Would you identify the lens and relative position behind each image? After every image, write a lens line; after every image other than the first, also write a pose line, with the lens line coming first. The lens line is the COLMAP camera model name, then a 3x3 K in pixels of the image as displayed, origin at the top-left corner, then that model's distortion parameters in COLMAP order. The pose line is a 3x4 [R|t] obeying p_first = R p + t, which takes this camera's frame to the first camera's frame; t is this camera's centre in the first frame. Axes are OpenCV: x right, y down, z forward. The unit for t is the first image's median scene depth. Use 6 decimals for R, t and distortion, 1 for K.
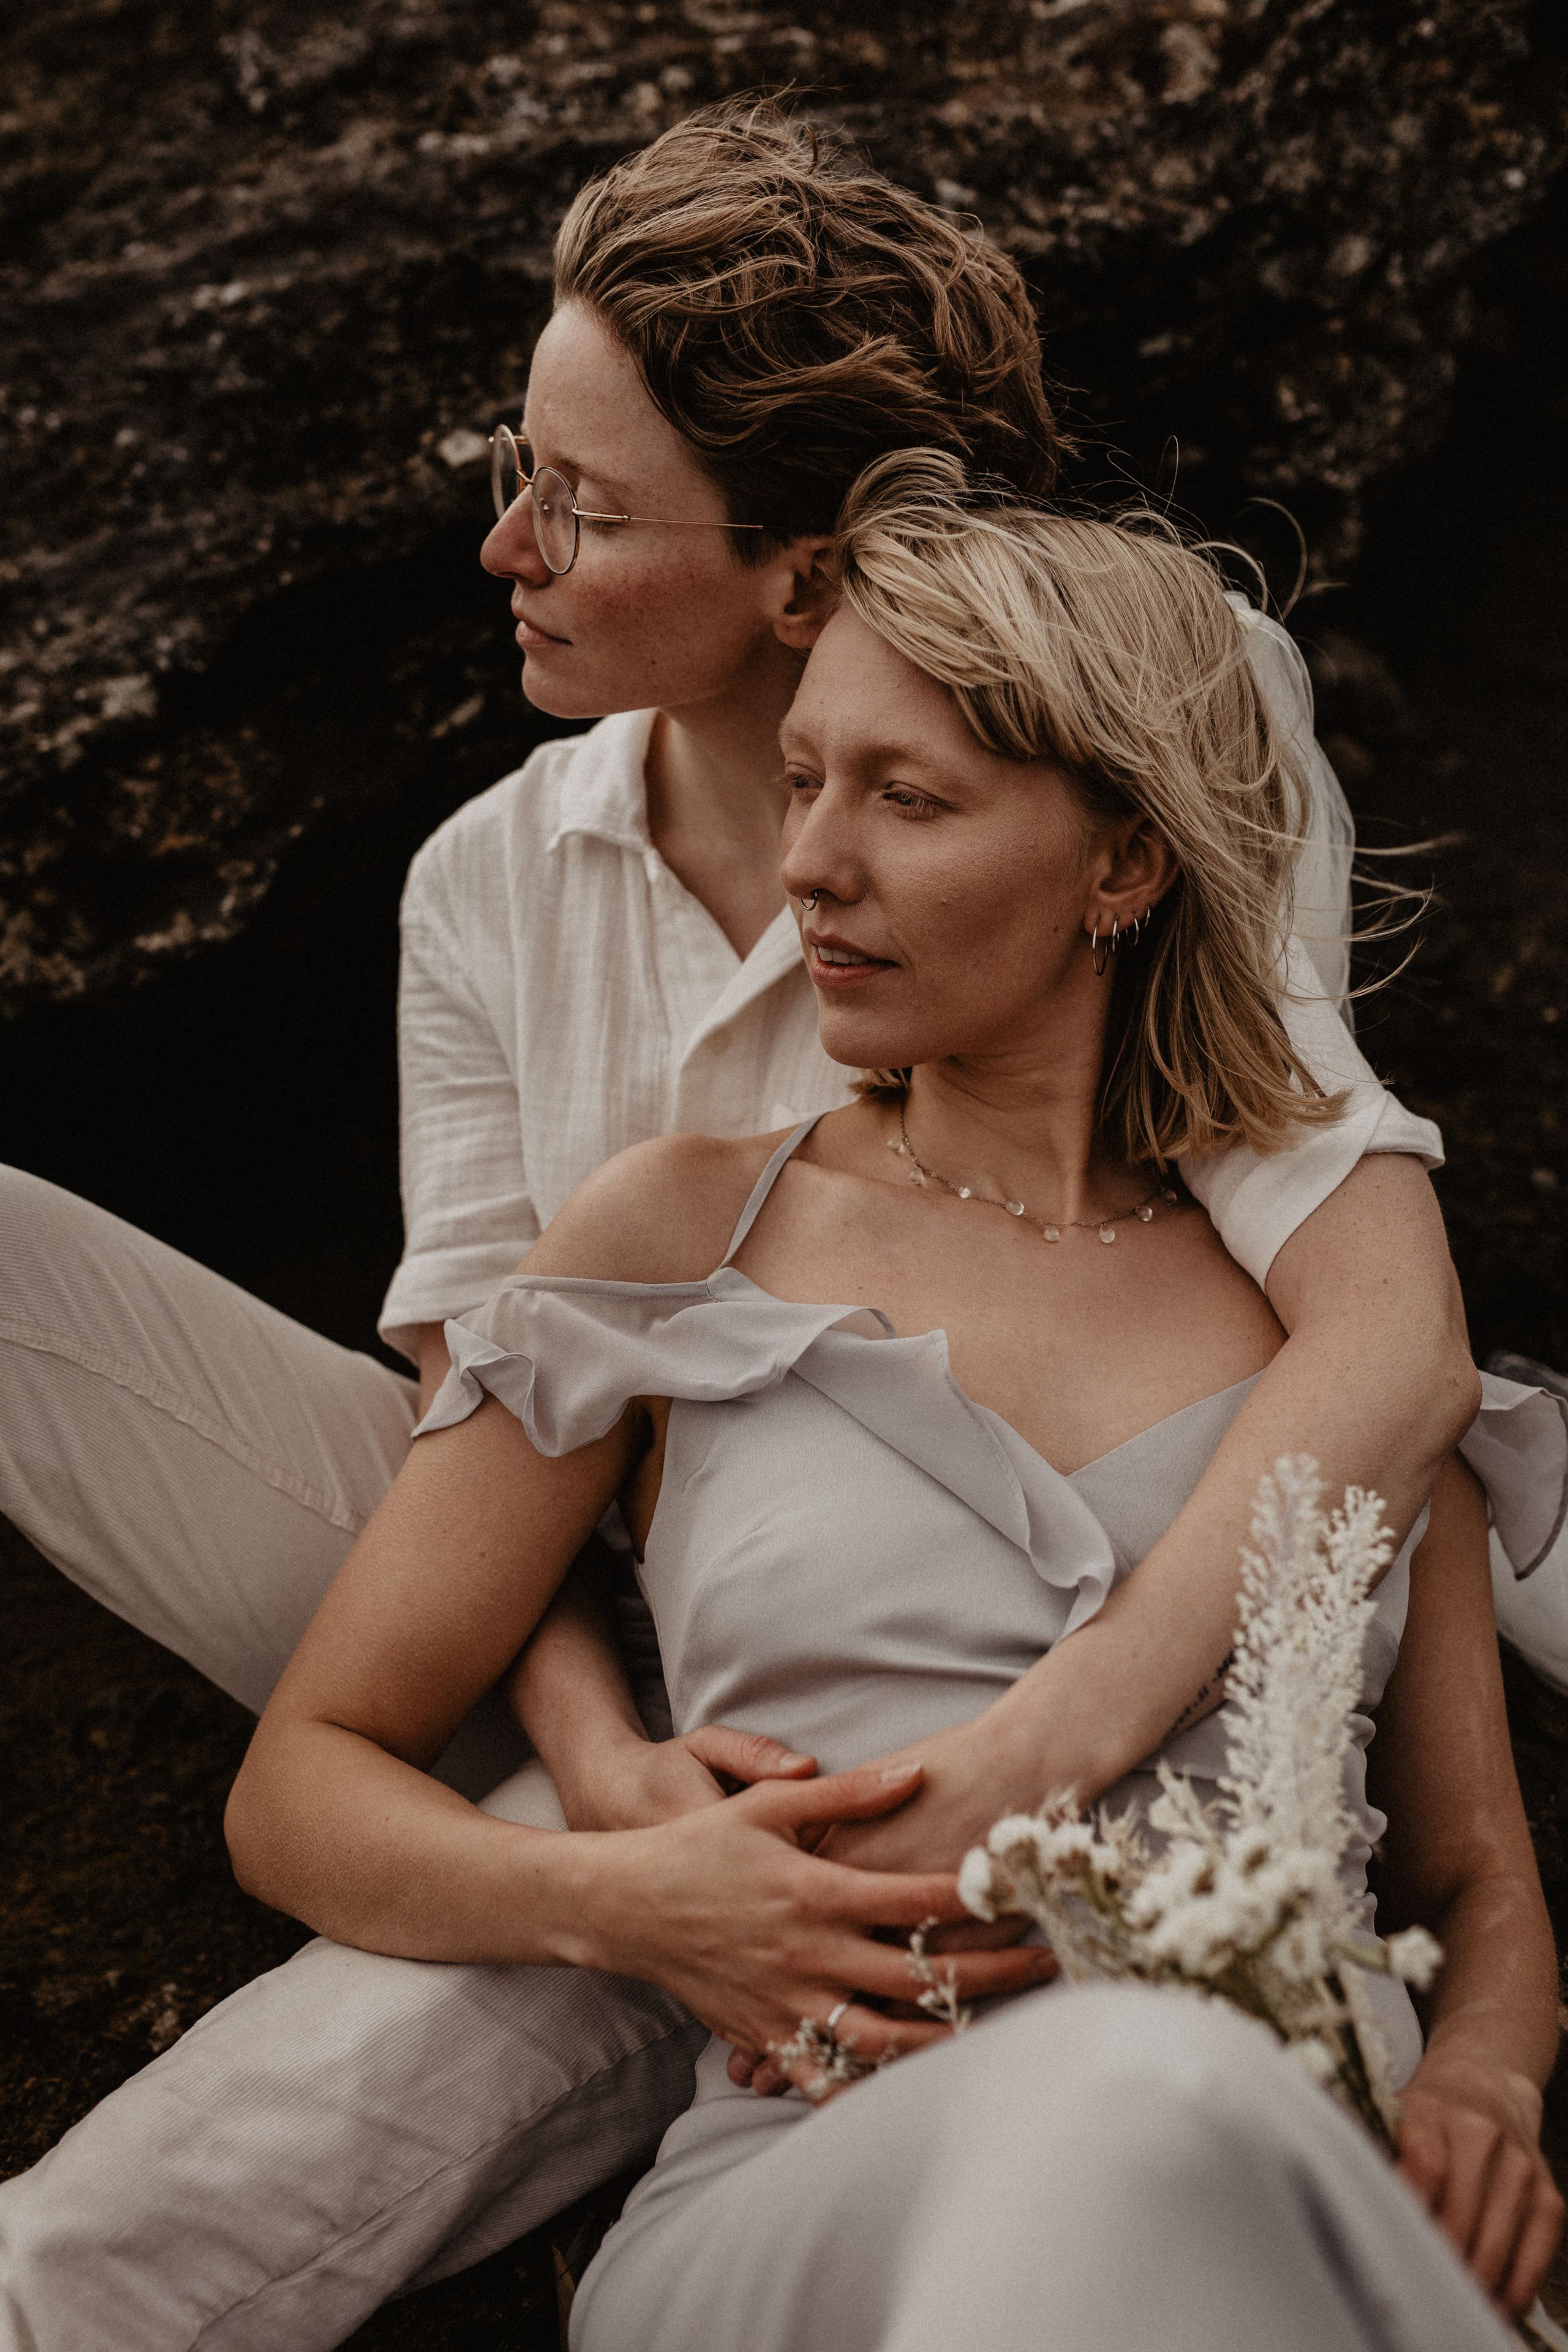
lens RADIAL K [[3363.7, 0, 784.1], [0, 3363.7, 1315.9], [0, 0, 1]] dist [-0.008310, 0.072860]
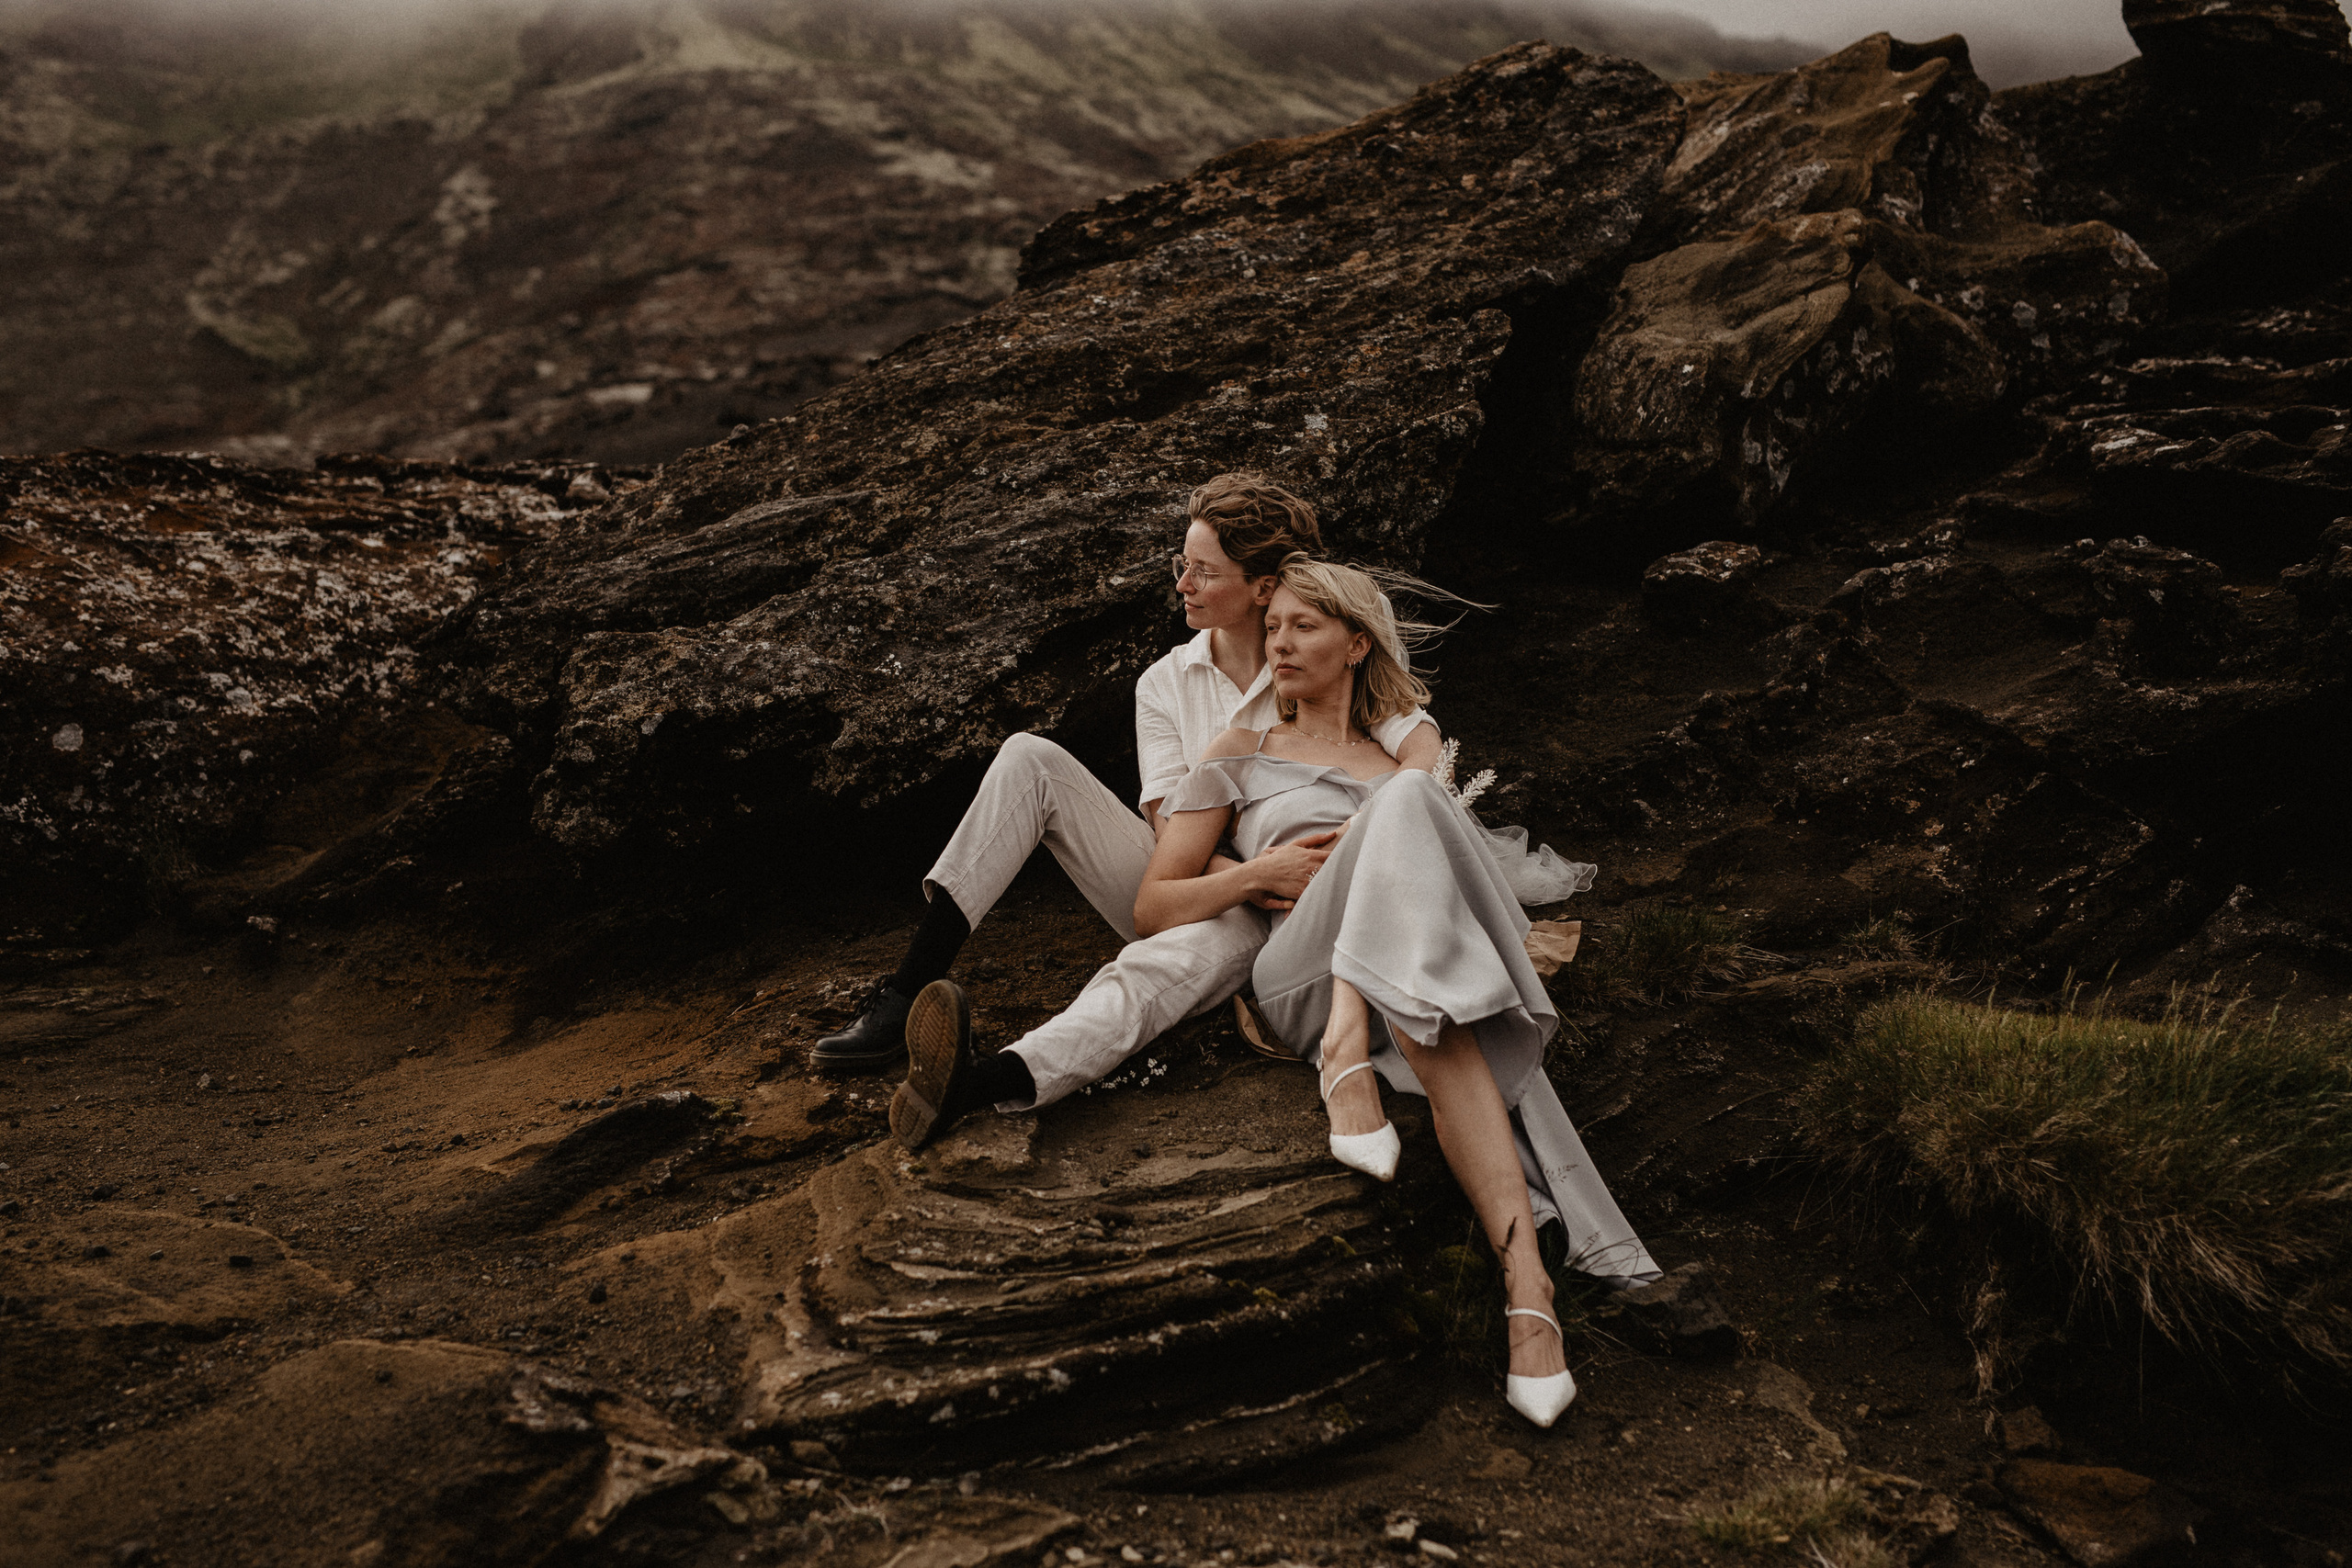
lens RADIAL K [[3363.4, 0, 1176.0], [0, 3363.4, 784.0], [0, 0, 1]] dist [-0.008310, 0.072860]
pose [[0.991587, -0.022752, 0.127425, -0.477861], [0.057258, 0.959979, -0.274158, 0.849265], [-0.116088, 0.279148, 0.953205, -2.103090]]
